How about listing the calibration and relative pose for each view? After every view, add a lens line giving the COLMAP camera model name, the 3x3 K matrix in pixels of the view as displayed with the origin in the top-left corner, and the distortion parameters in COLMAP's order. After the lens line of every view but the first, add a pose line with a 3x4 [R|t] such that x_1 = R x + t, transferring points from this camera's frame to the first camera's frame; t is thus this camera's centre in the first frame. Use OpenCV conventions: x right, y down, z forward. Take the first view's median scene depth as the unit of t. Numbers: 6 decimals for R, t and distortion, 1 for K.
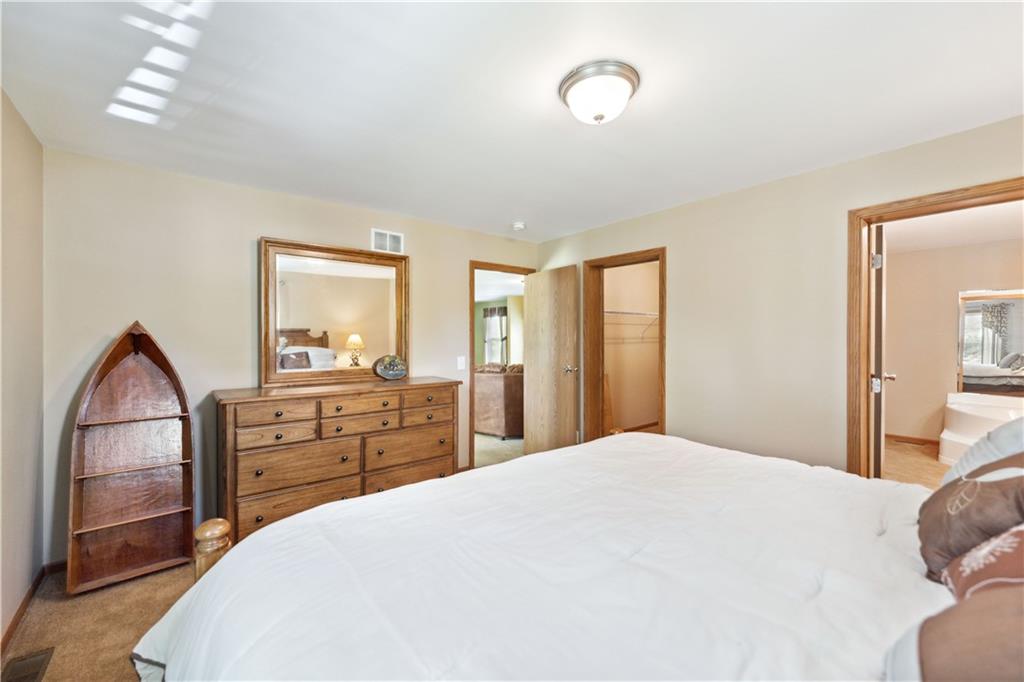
lens RADIAL K [[409.0, 0, 512.0], [0, 409.0, 341.0], [0, 0, 1]] dist [0.000835, 0.000249]
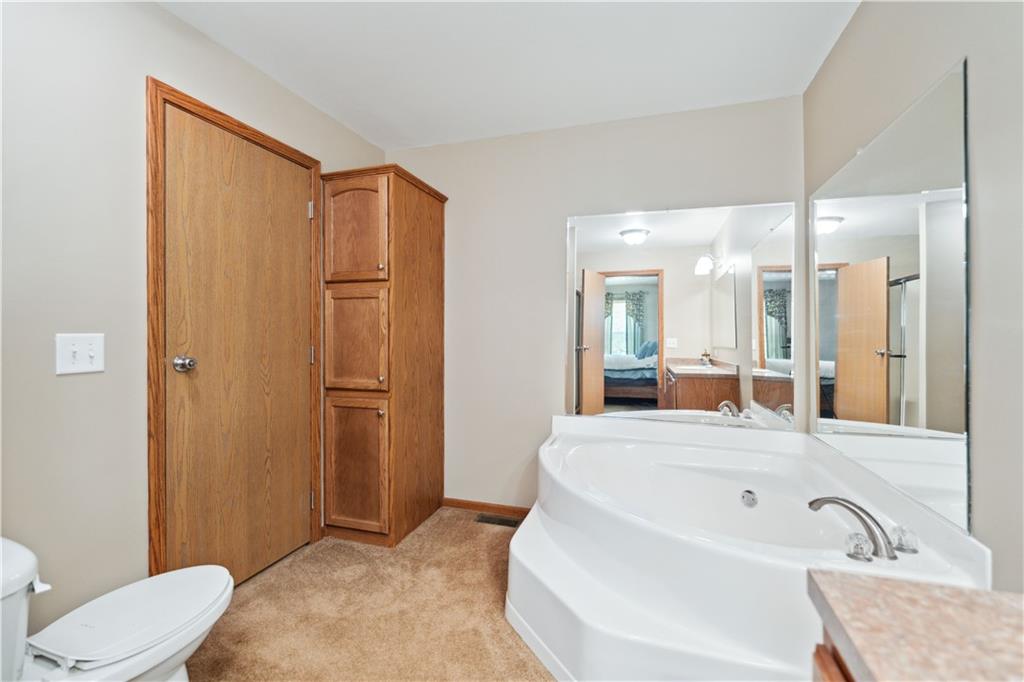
lens RADIAL K [[464.2, 0, 499.5], [0, 464.2, 324.6], [0, 0, 1]] dist [-0.002955, -0.000093]
pose [[0.842055, 0.016810, 0.539129, 0.406850], [-0.001559, 0.999586, -0.028731, 0.021353], [-0.539389, 0.023352, 0.841733, 0.322776]]
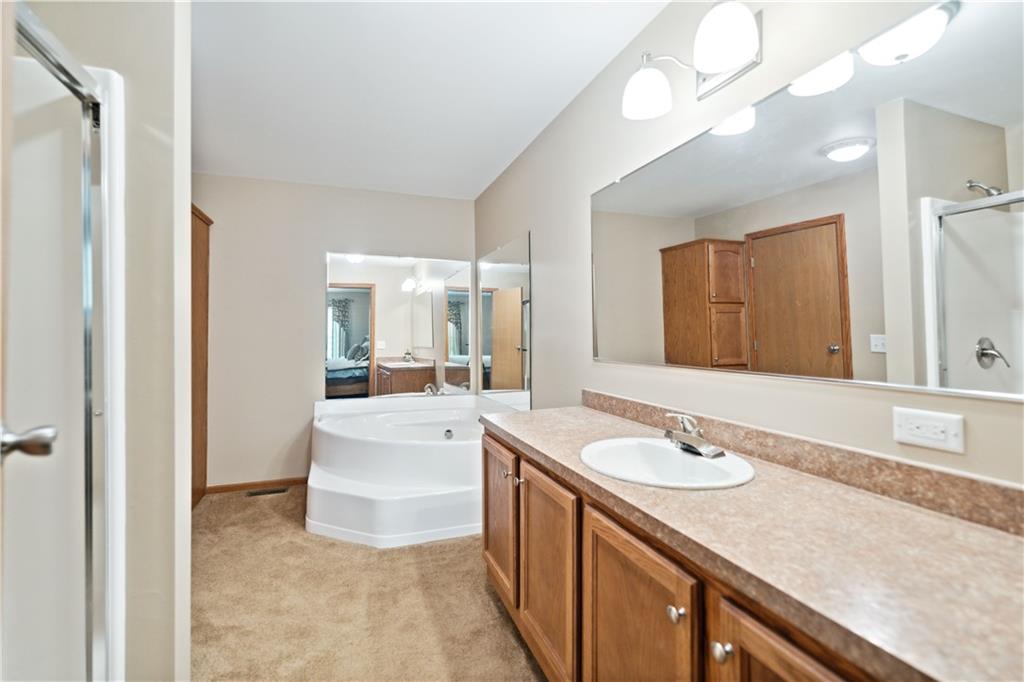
lens RADIAL K [[459.3, 0, 513.8], [0, 459.3, 339.3], [0, 0, 1]] dist [0.000119, 0.000100]
pose [[0.321387, -0.007563, 0.946918, 0.277882], [0.017232, 0.999849, 0.002137, 0.020639], [-0.946791, 0.015630, 0.321469, 0.269778]]
